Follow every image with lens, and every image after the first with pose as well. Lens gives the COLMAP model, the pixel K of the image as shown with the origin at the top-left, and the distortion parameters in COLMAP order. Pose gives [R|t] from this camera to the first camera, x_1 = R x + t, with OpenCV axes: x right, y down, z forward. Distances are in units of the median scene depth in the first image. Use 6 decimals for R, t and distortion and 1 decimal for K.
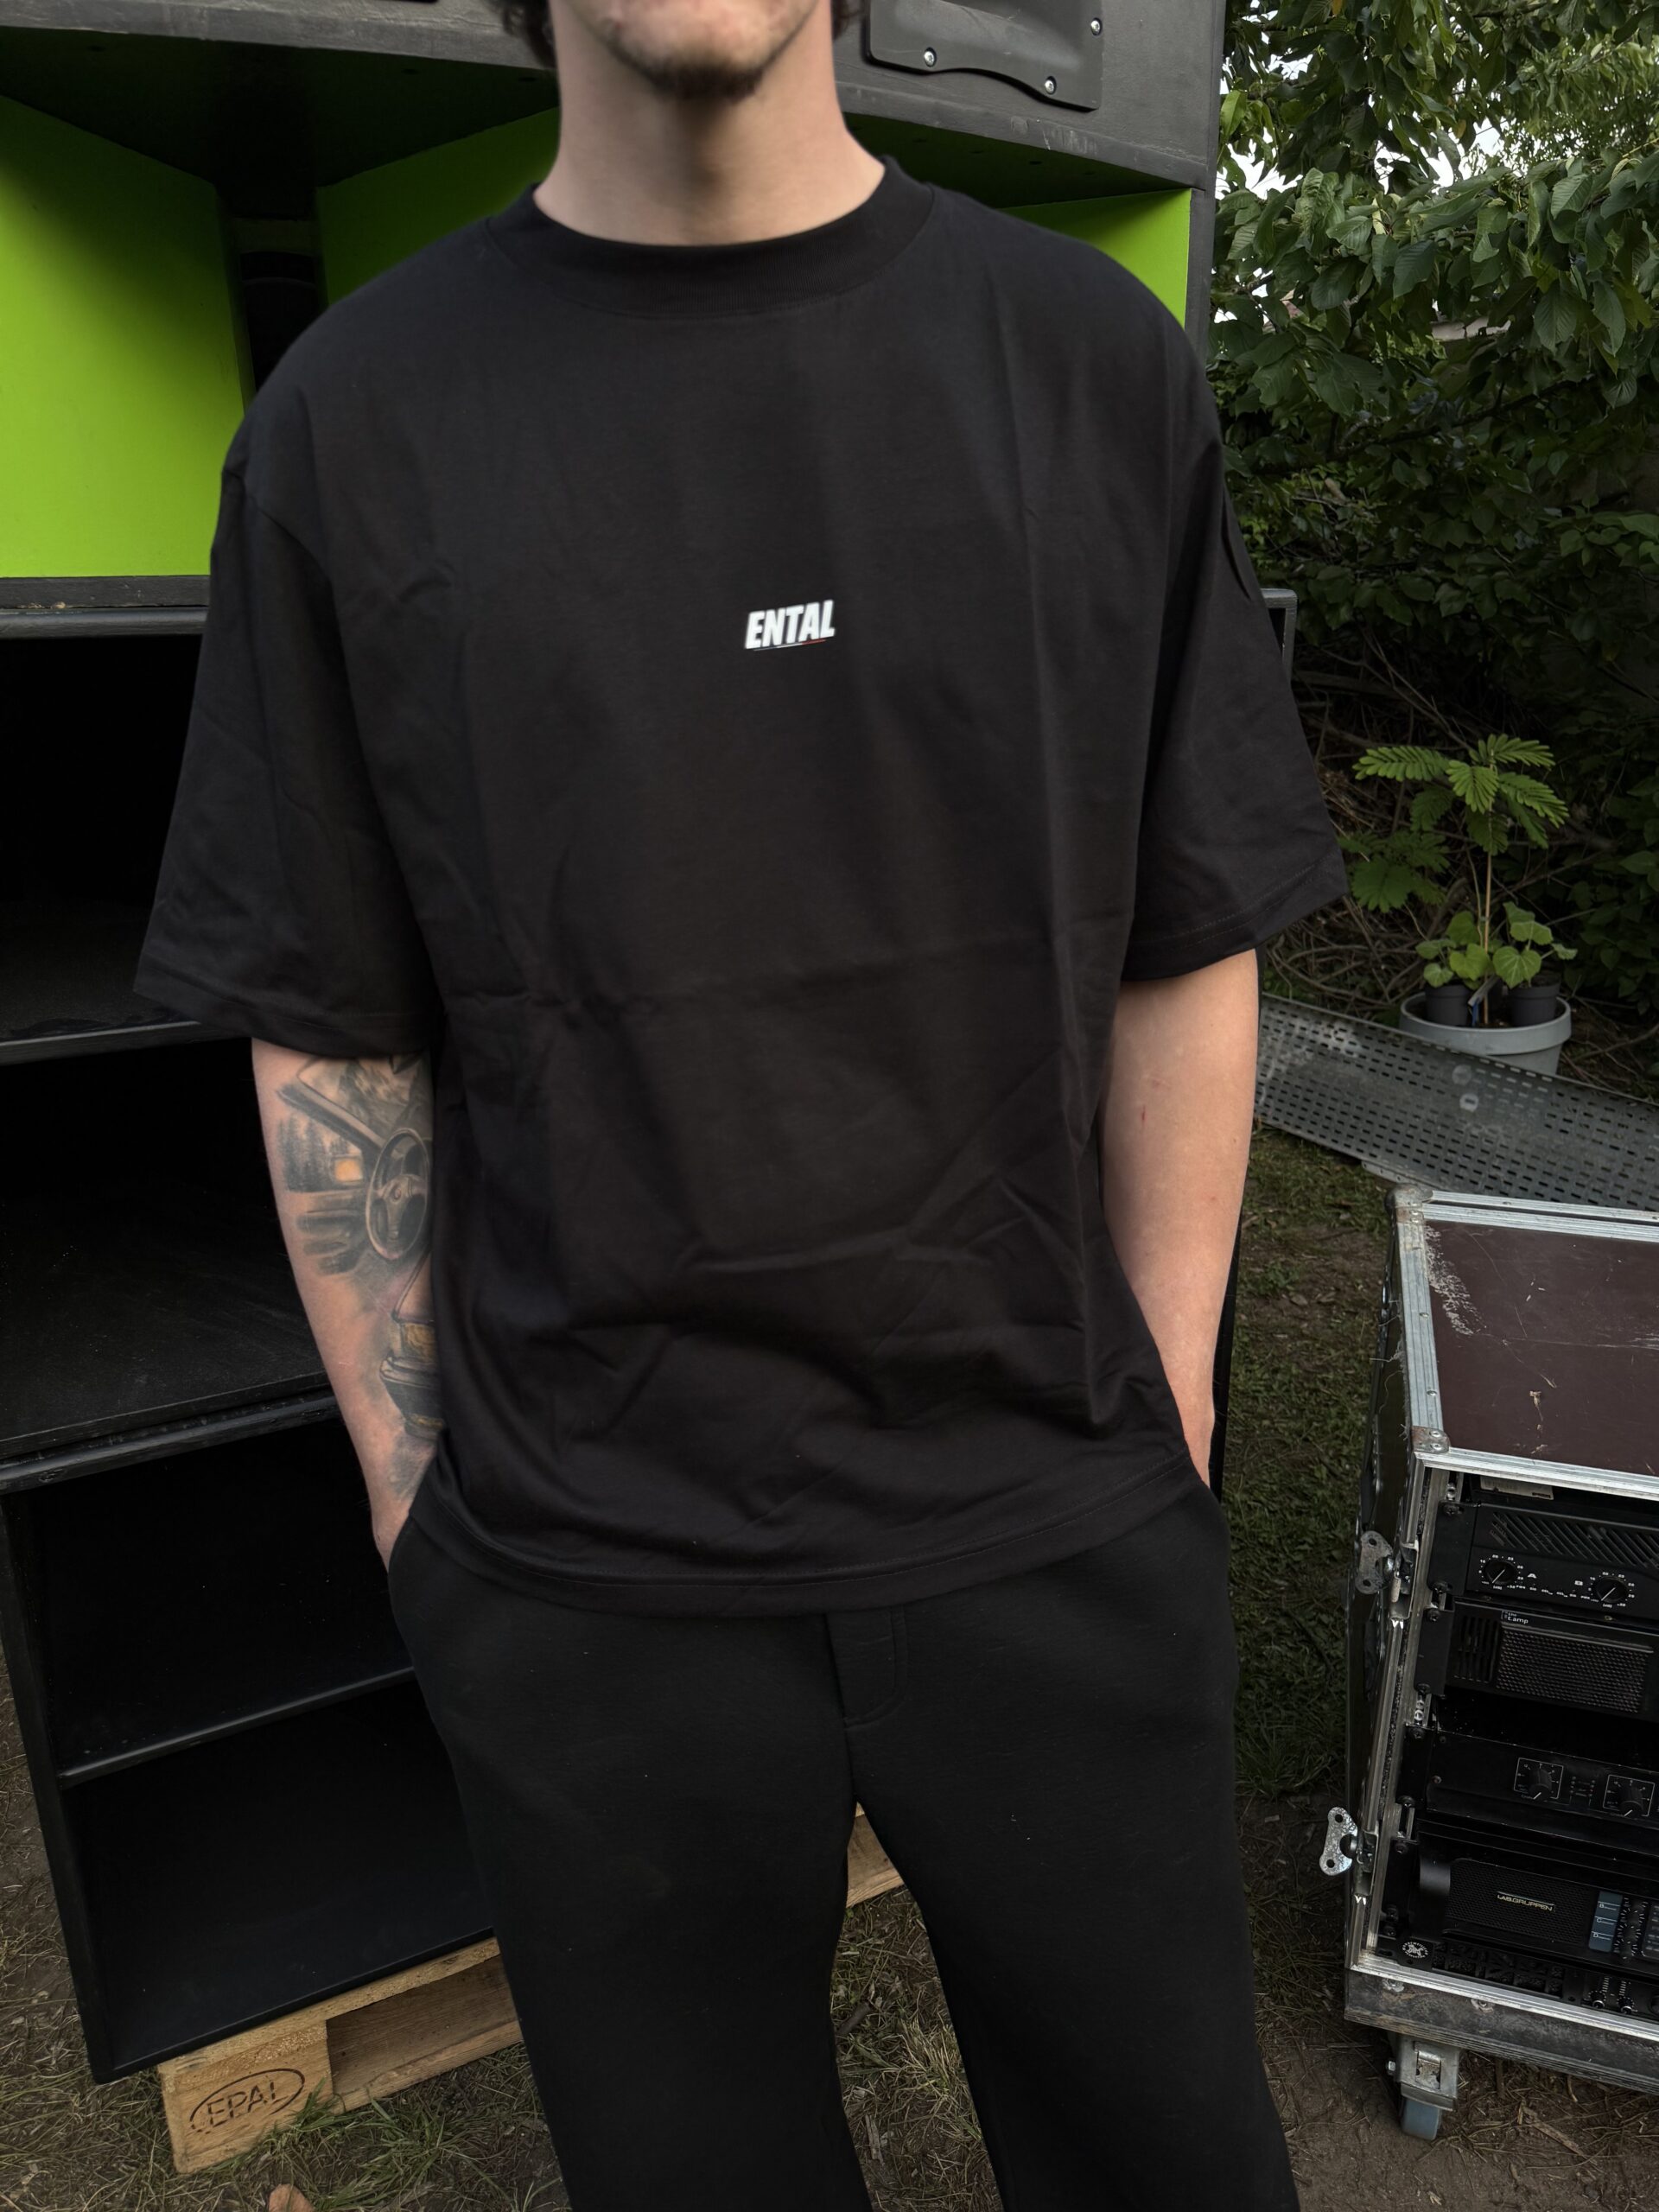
lens RADIAL K [[1570.6, 0, 832.6], [0, 1570.6, 1110.3], [0, 0, 1]] dist [-0.012309, 0.008127]
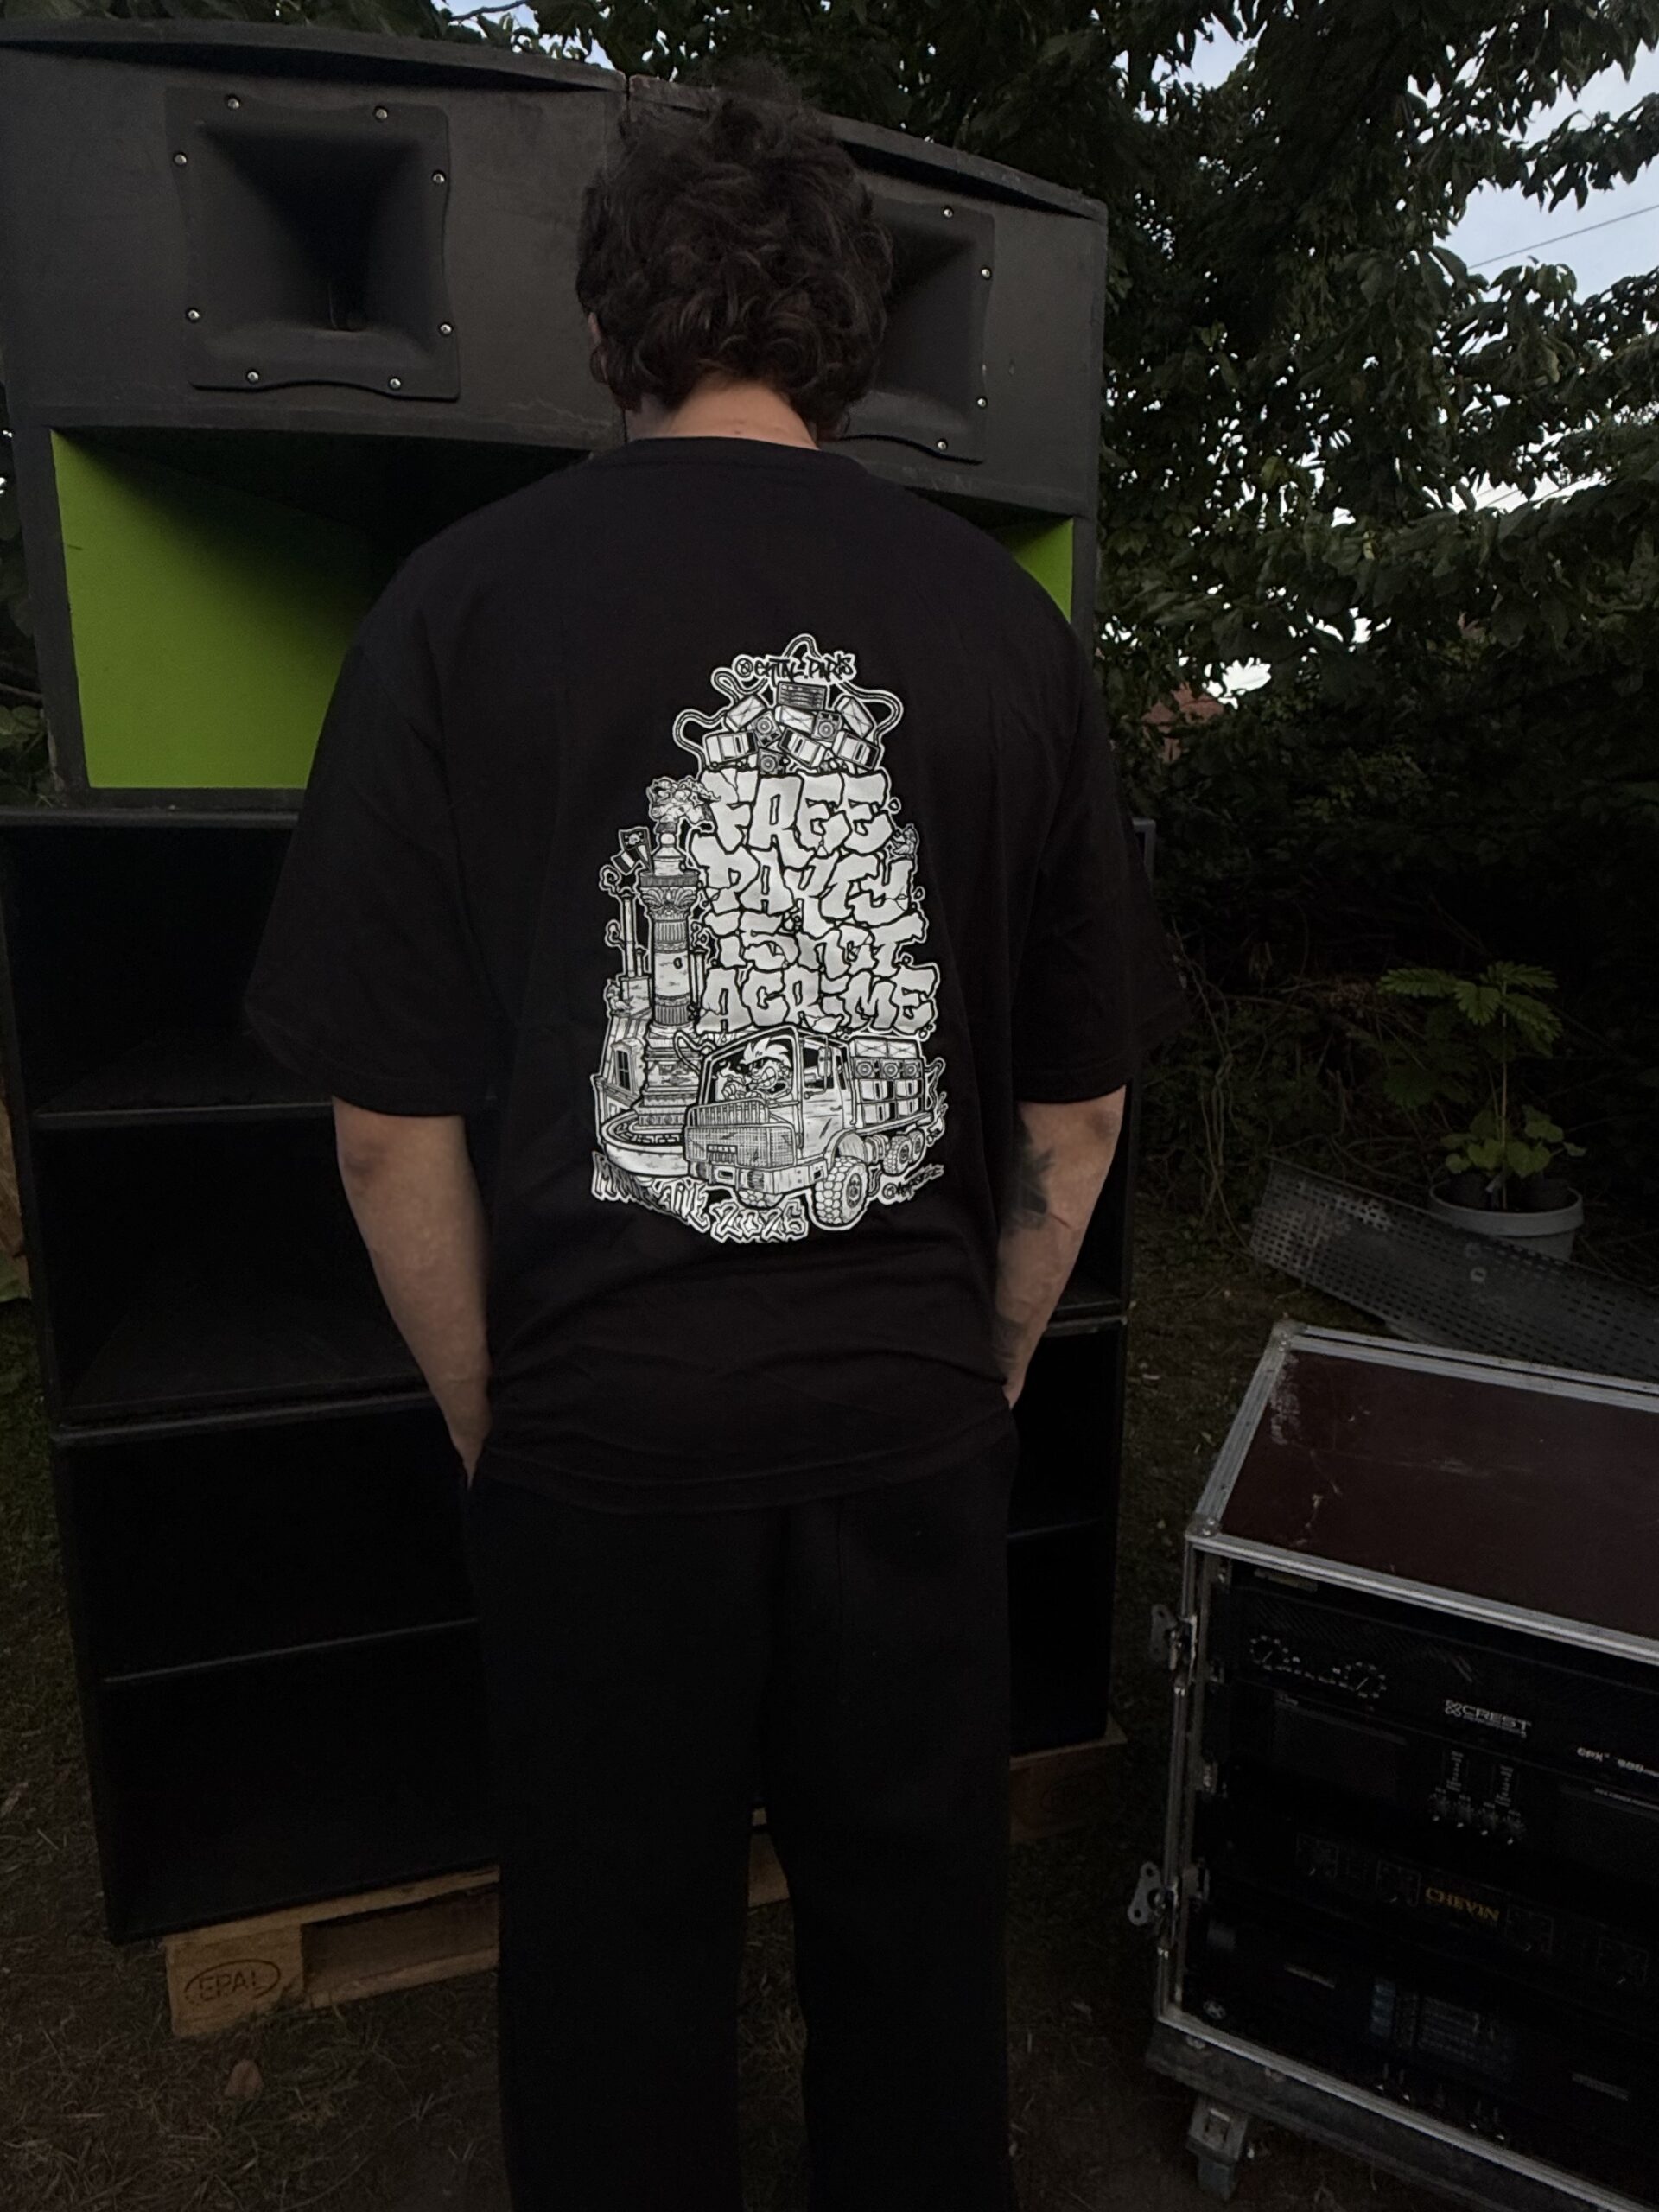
lens RADIAL K [[1276.2, 0, 830.5], [0, 1276.2, 1096.7], [0, 0, 1]] dist [-0.003416, 0.000591]
pose [[0.985557, 0.050431, -0.161661, 0.208400], [-0.070146, 0.990454, -0.118663, 0.023600], [0.154133, 0.128289, 0.979686, -0.003968]]
